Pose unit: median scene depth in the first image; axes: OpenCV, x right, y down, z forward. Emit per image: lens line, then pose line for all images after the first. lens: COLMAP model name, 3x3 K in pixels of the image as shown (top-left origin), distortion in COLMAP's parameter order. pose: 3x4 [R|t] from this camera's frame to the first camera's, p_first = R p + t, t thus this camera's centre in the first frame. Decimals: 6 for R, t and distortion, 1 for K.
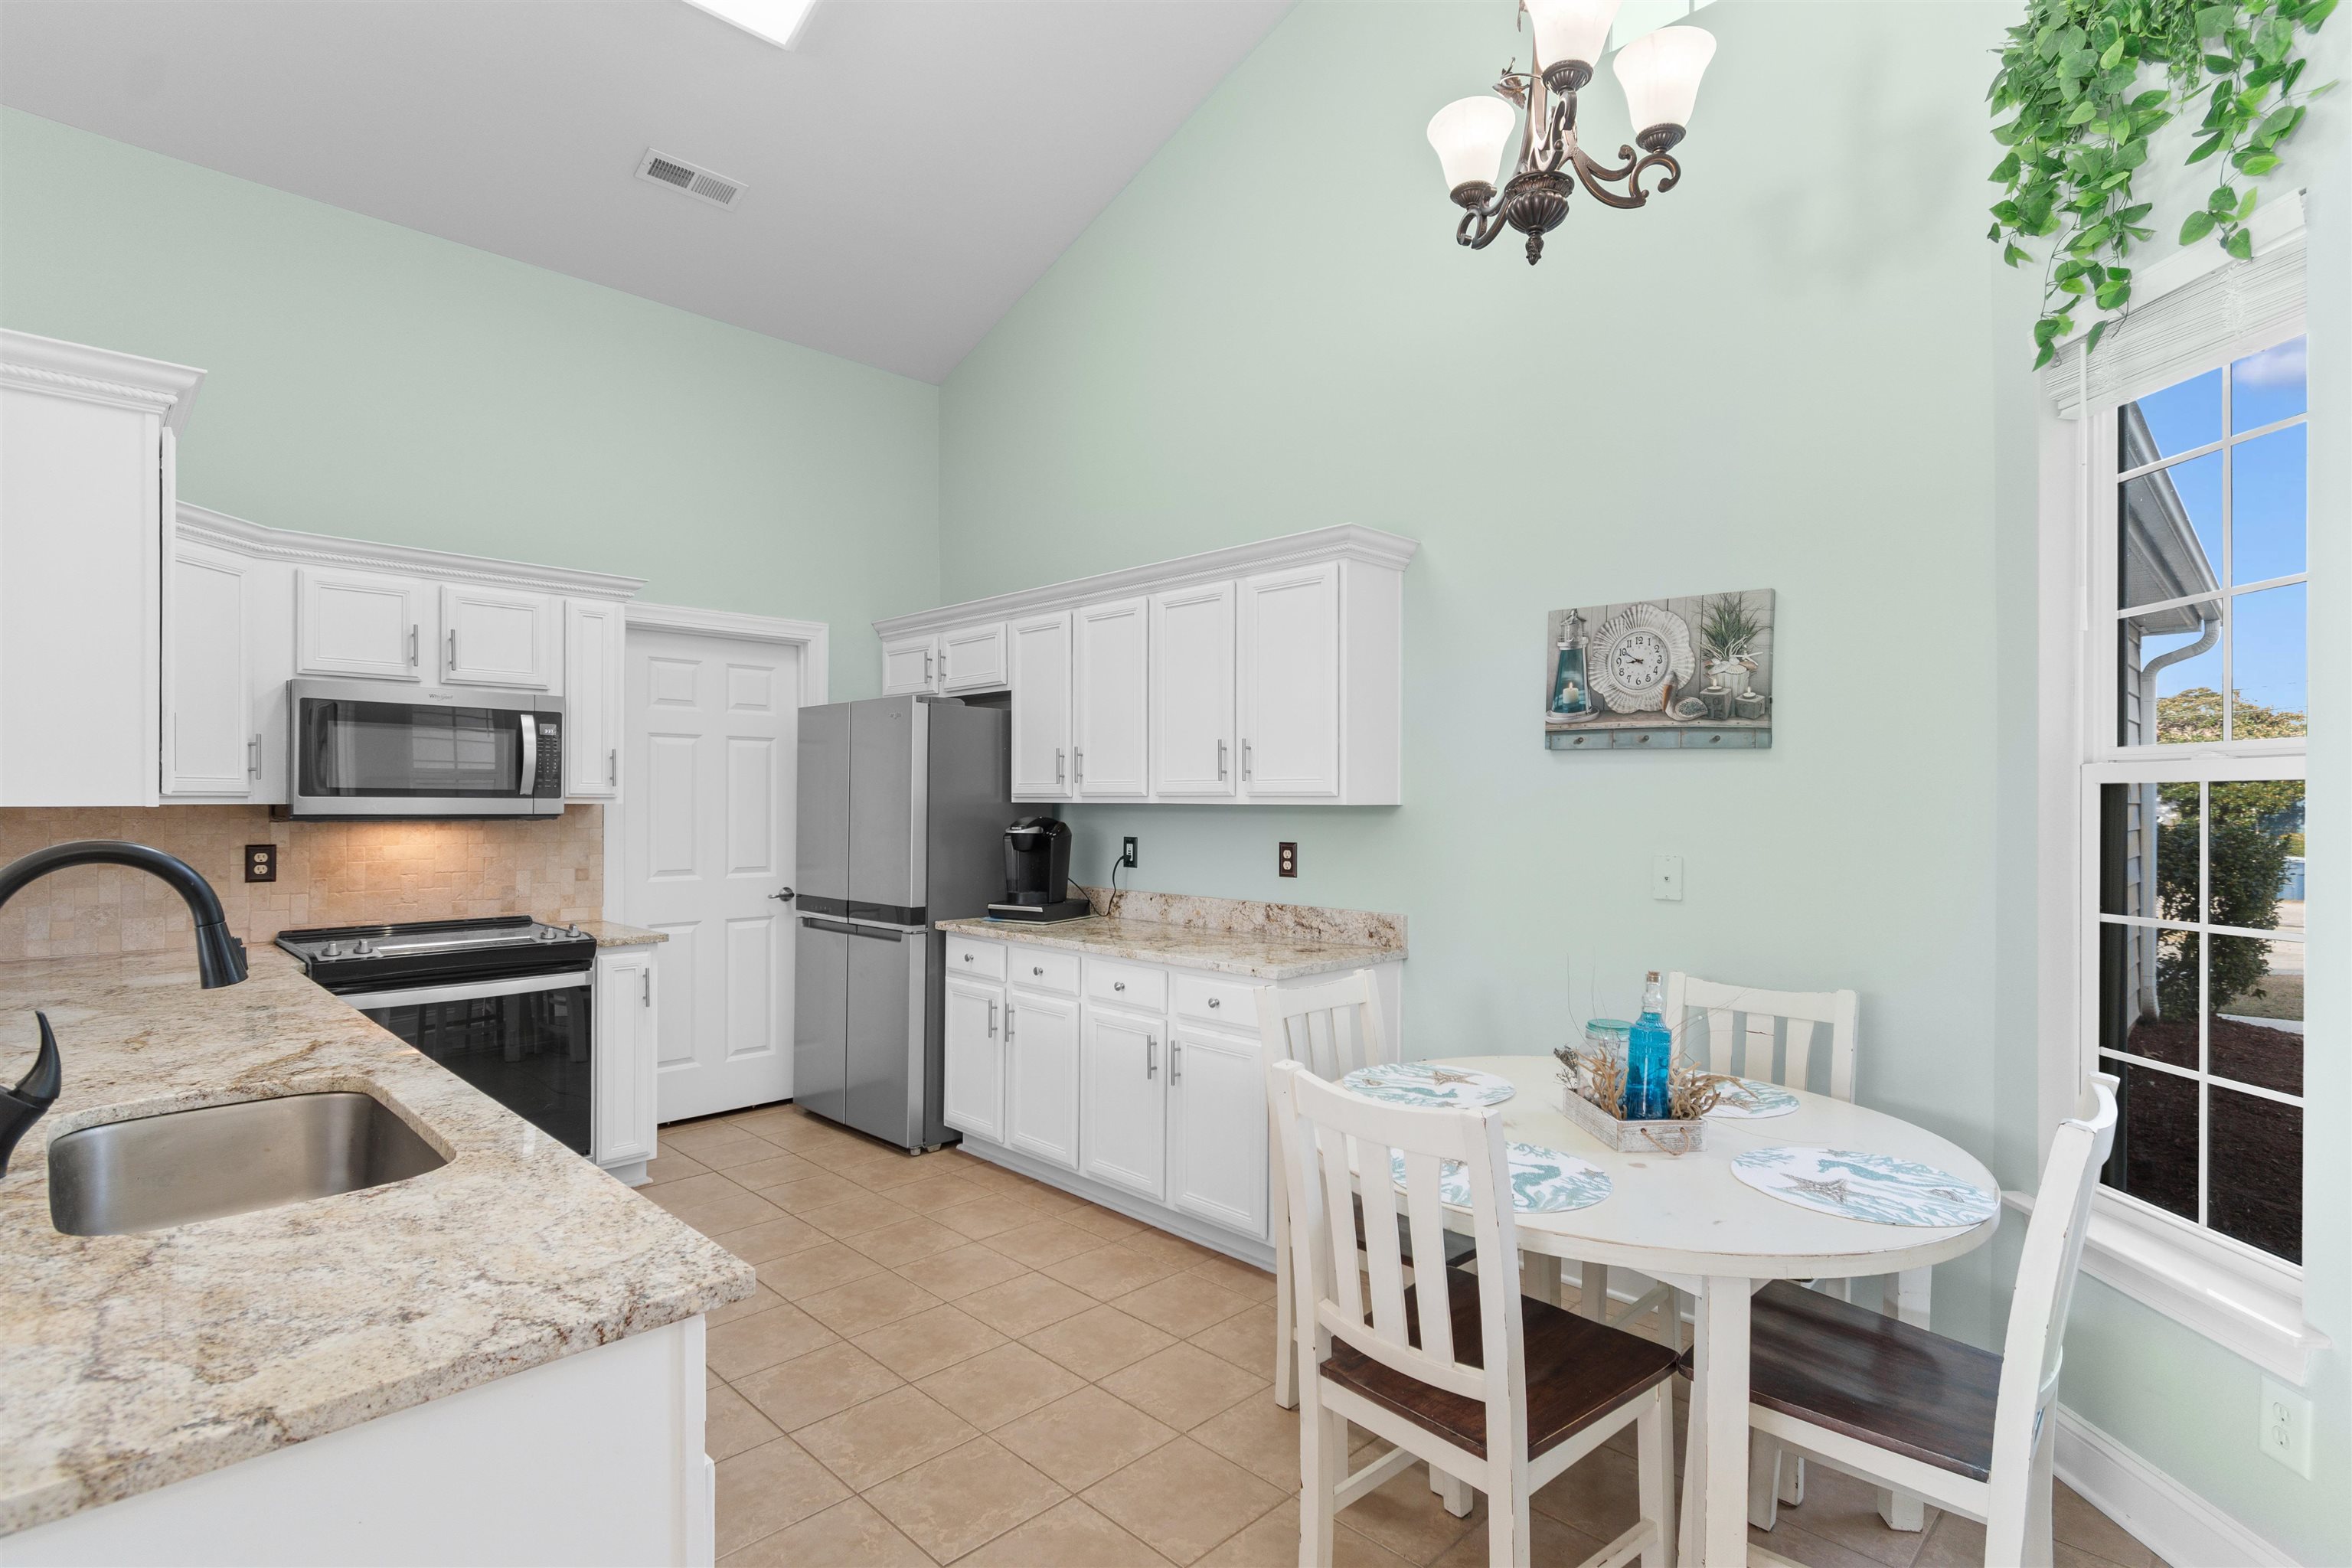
lens RADIAL K [[1131.2, 0, 1177.4], [0, 1131.2, 795.4], [0, 0, 1]] dist [0.001708, -0.001082]
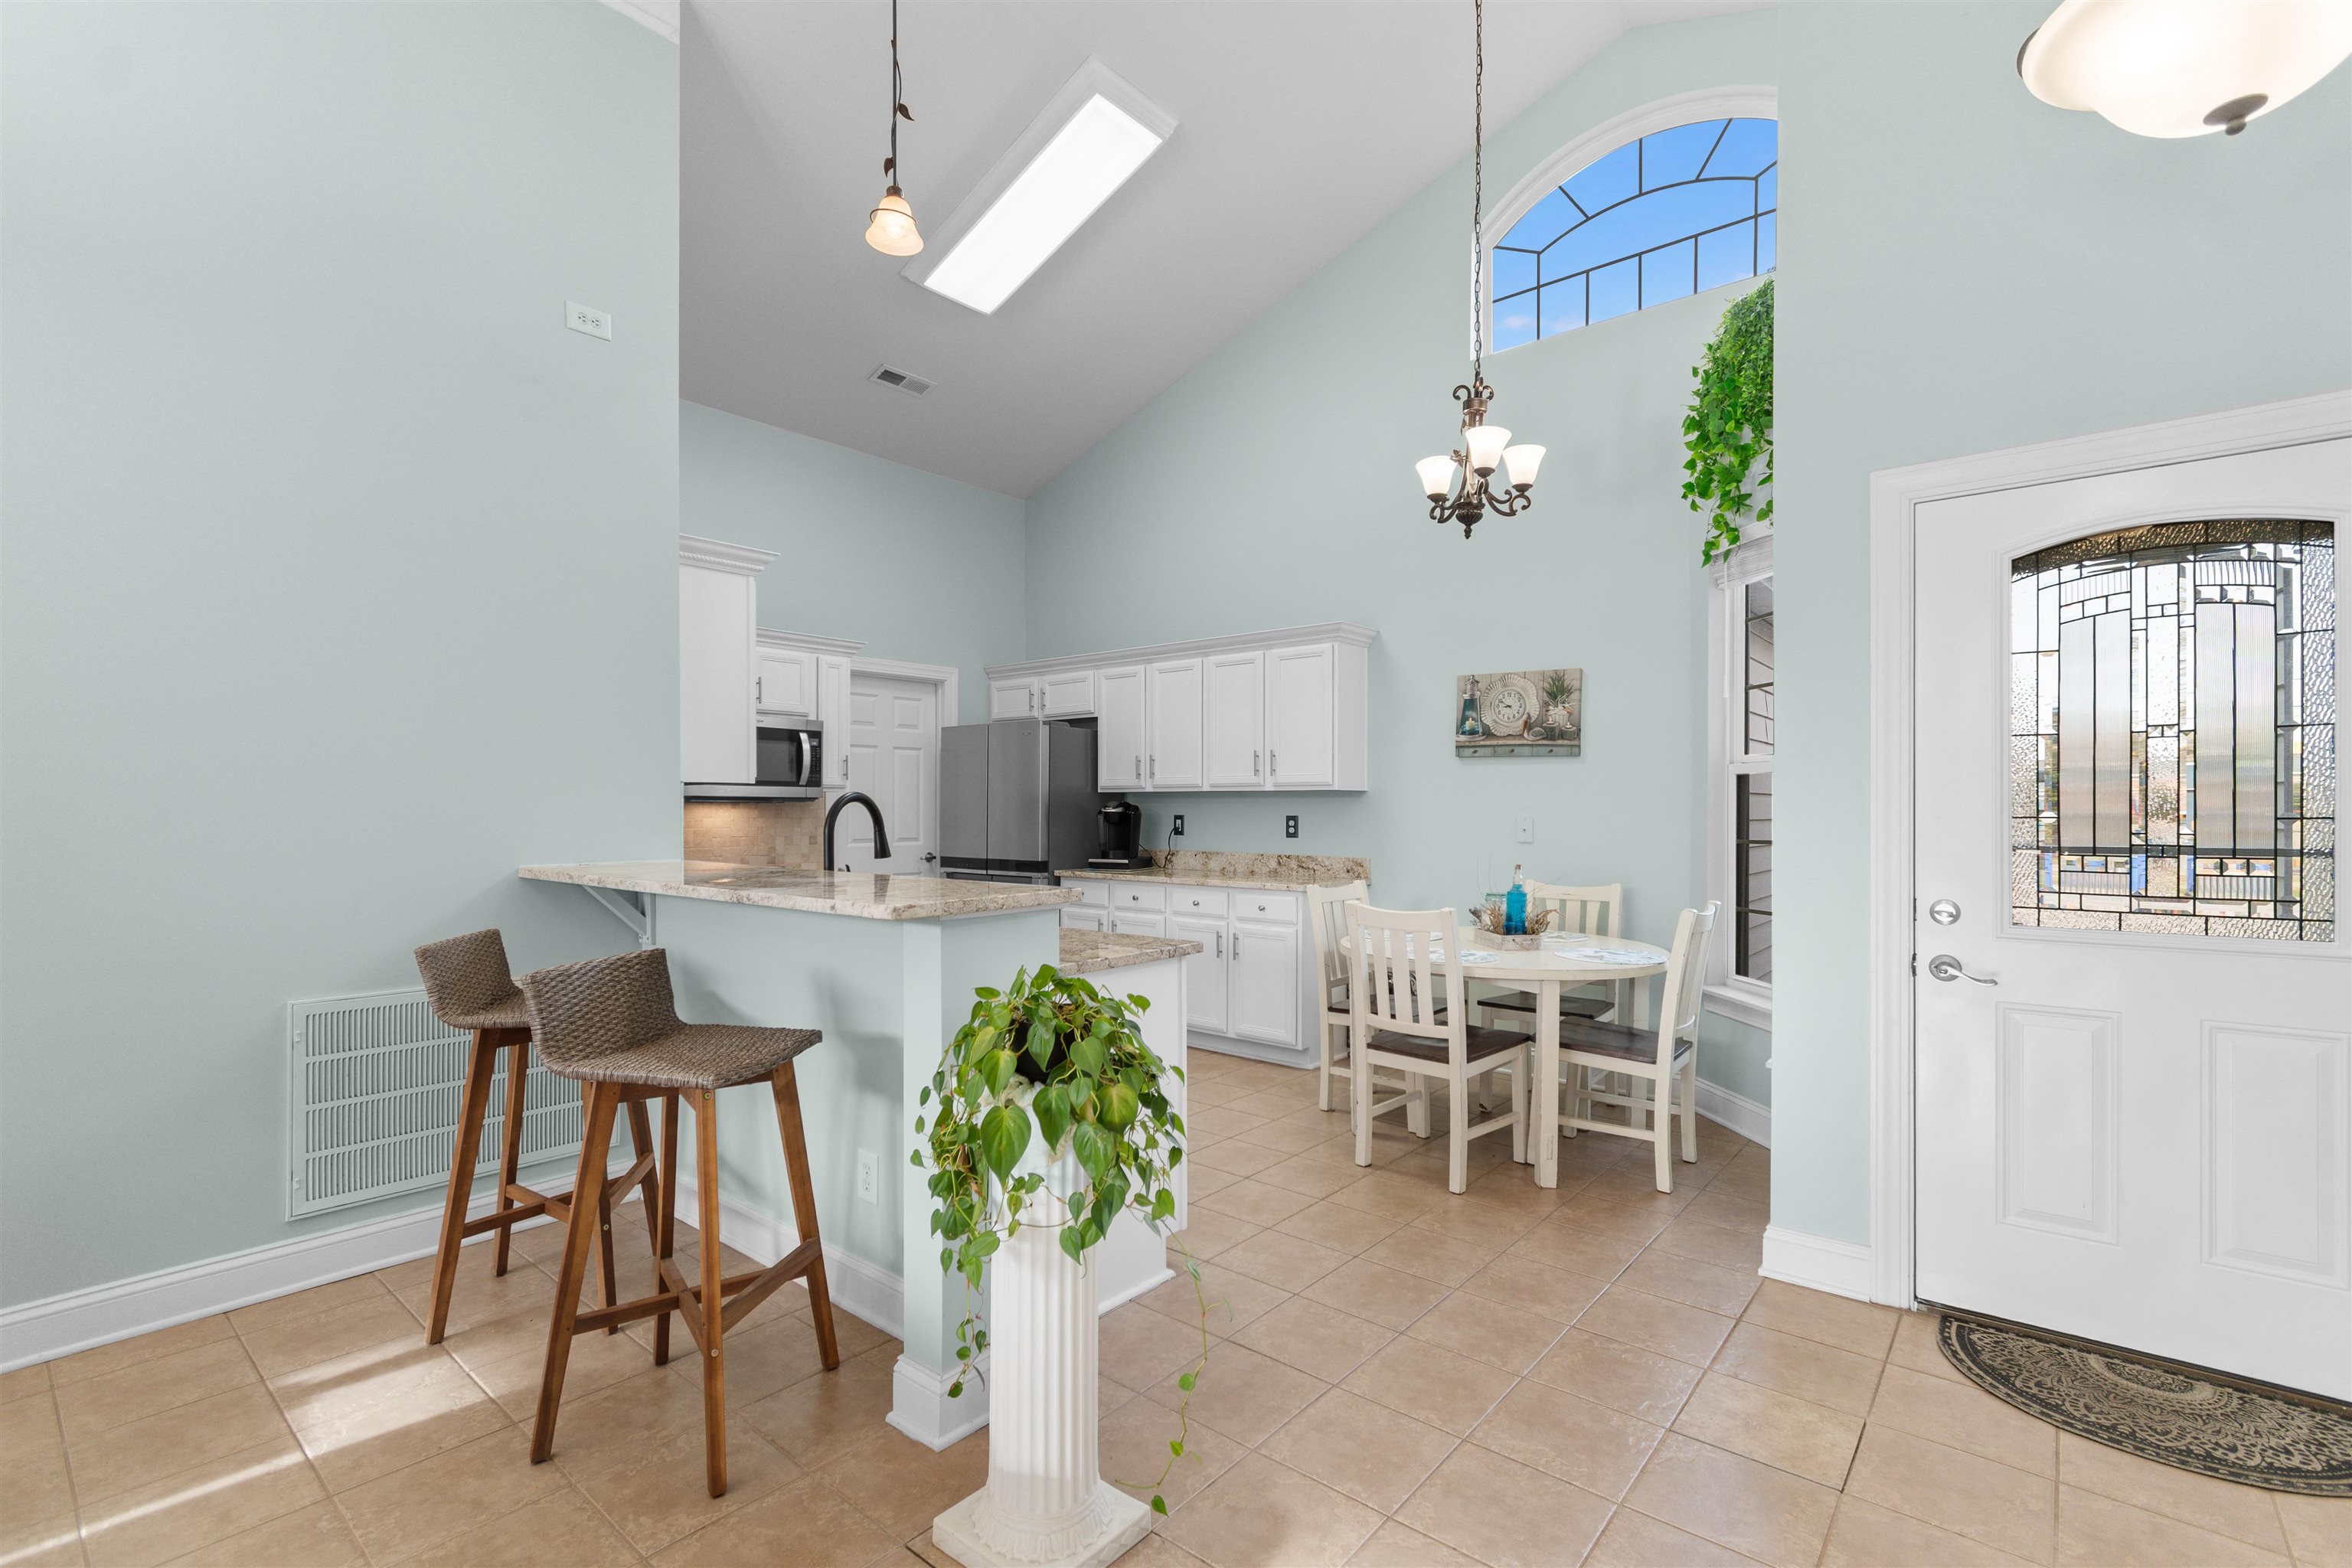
lens RADIAL K [[1044.1, 0, 1172.3], [0, 1044.1, 804.3], [0, 0, 1]] dist [0.000683, -0.000206]
pose [[0.996465, -0.000640, 0.084012, -0.209300], [0.000488, 0.999998, 0.001824, 0.025160], [-0.084013, -0.001777, 0.996463, -0.479521]]
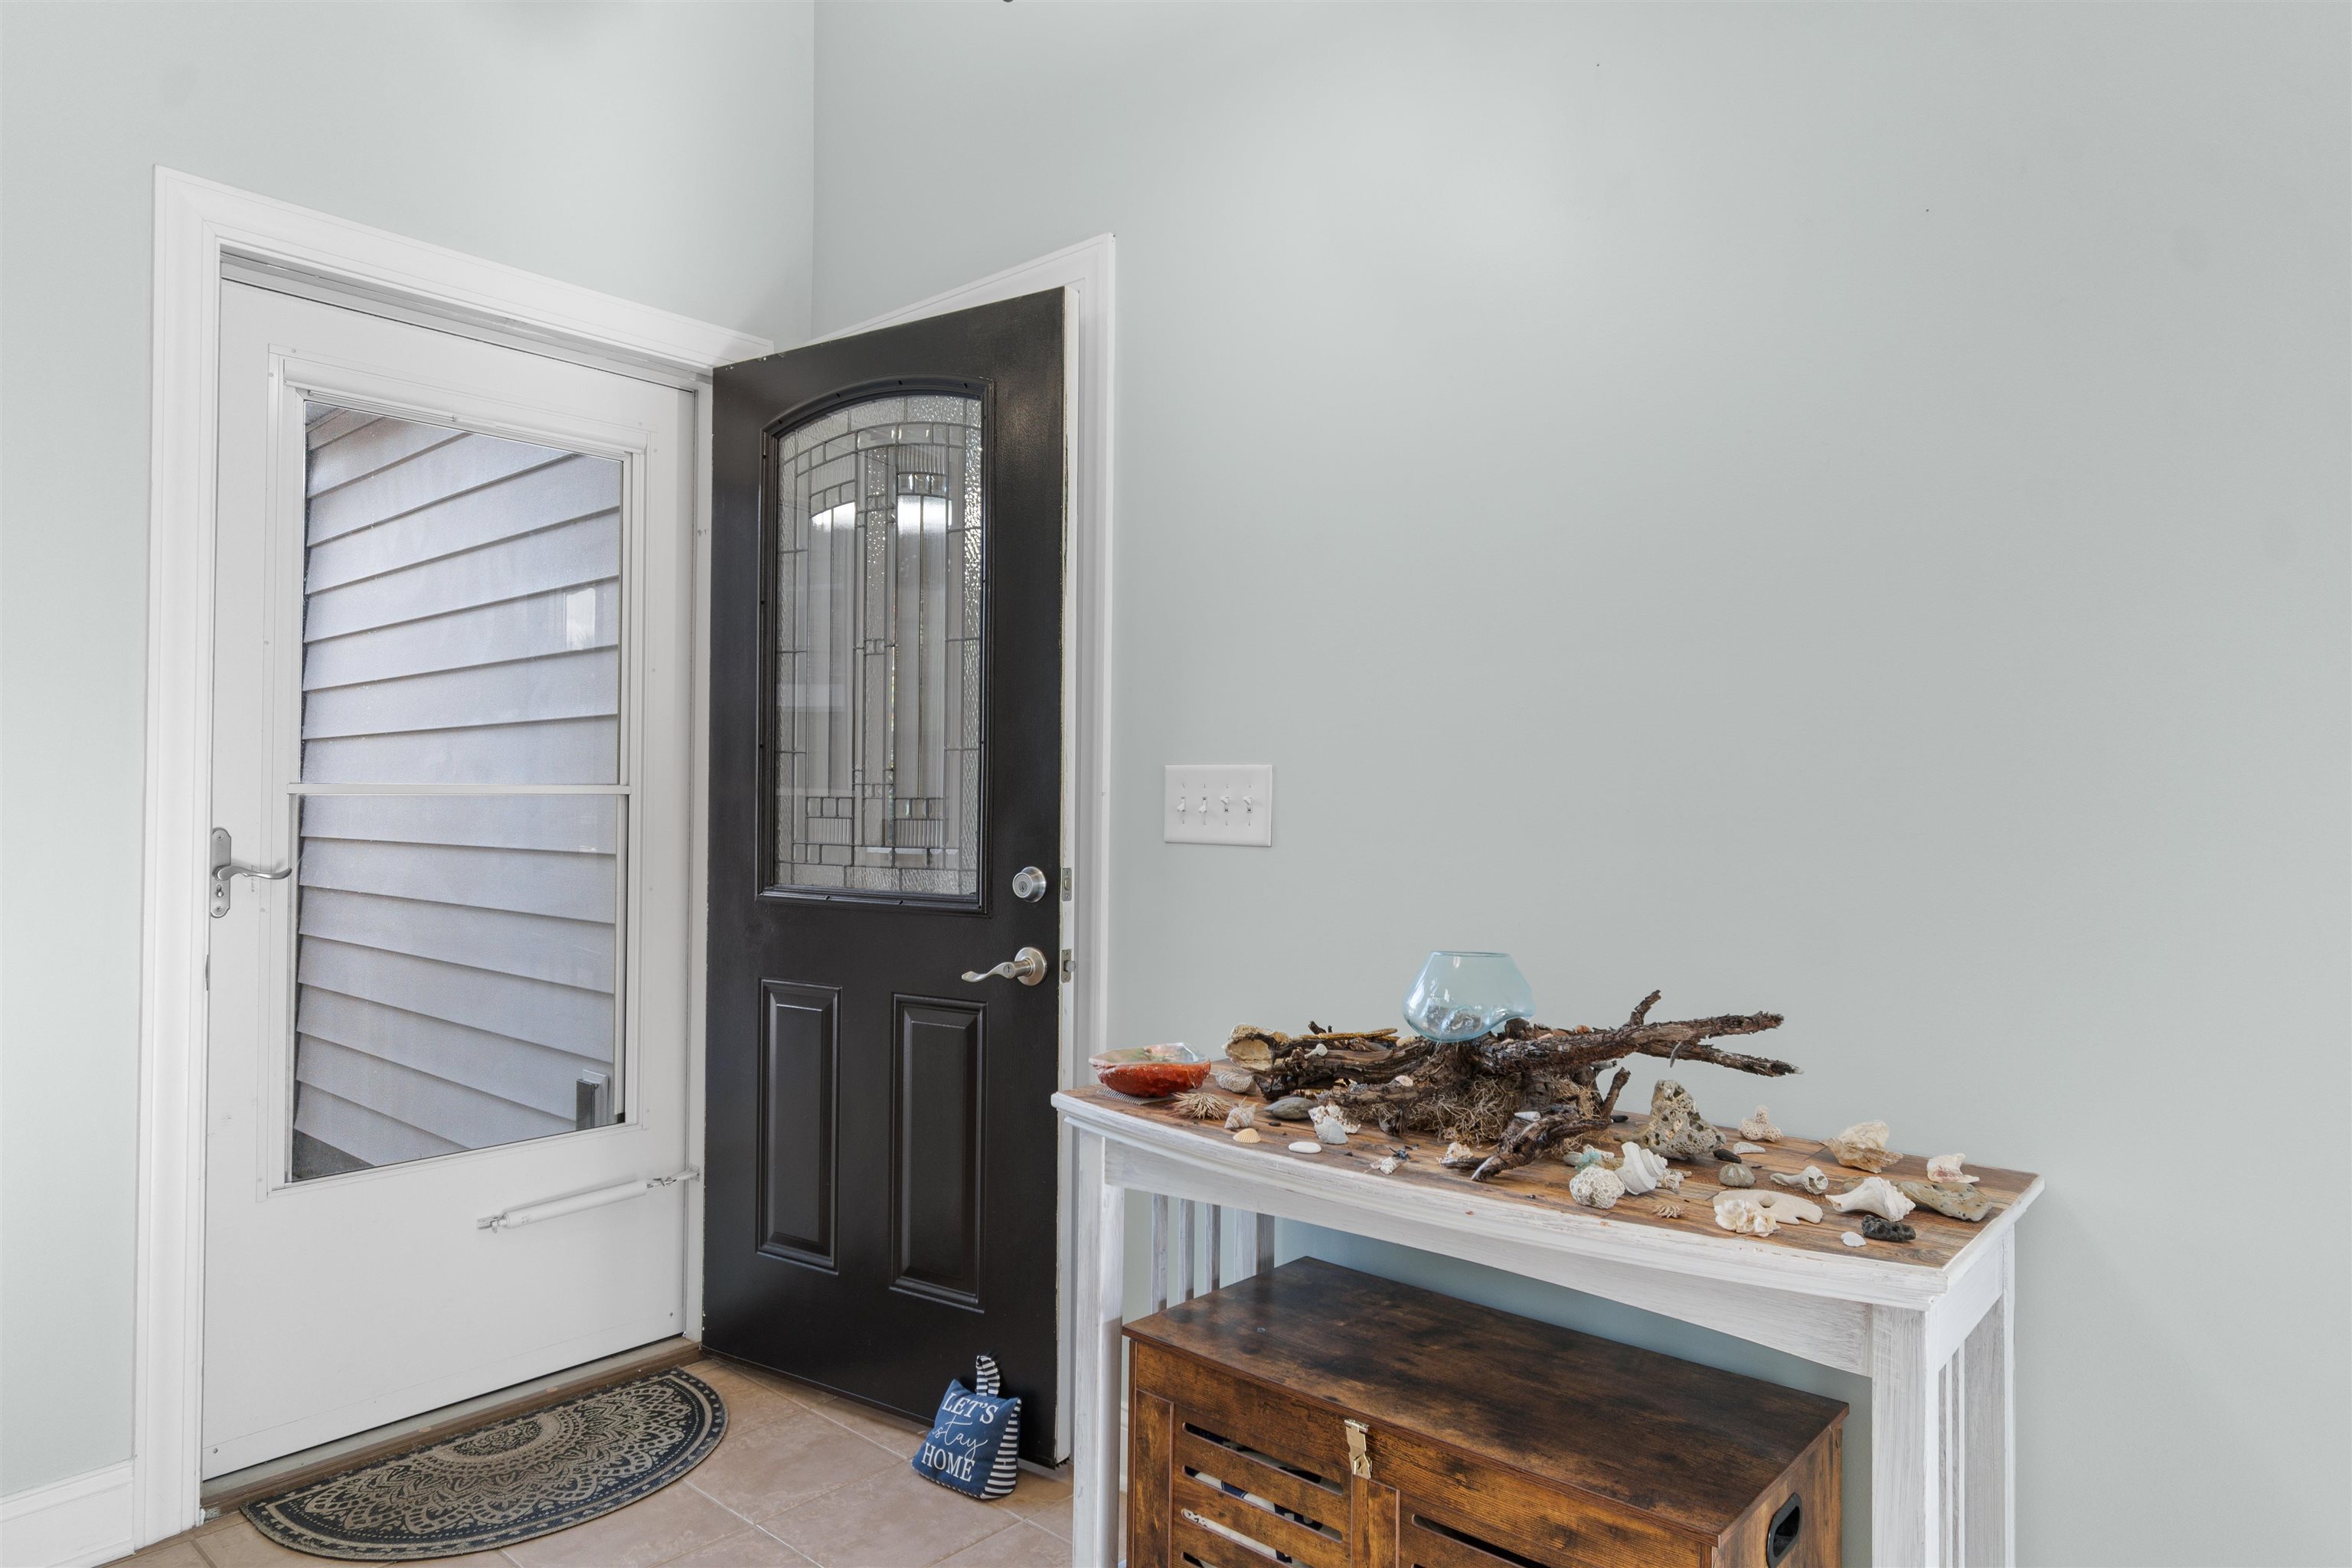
lens RADIAL K [[1404.4, 0, 1176.0], [0, 1404.4, 784.0], [0, 0, 1]] dist [0.000663, -0.000077]
pose [[-0.060805, 0.011810, 0.998080, -0.274414], [-0.010650, 0.999865, -0.012480, 0.059949], [-0.998093, -0.011389, -0.060671, -0.180922]]
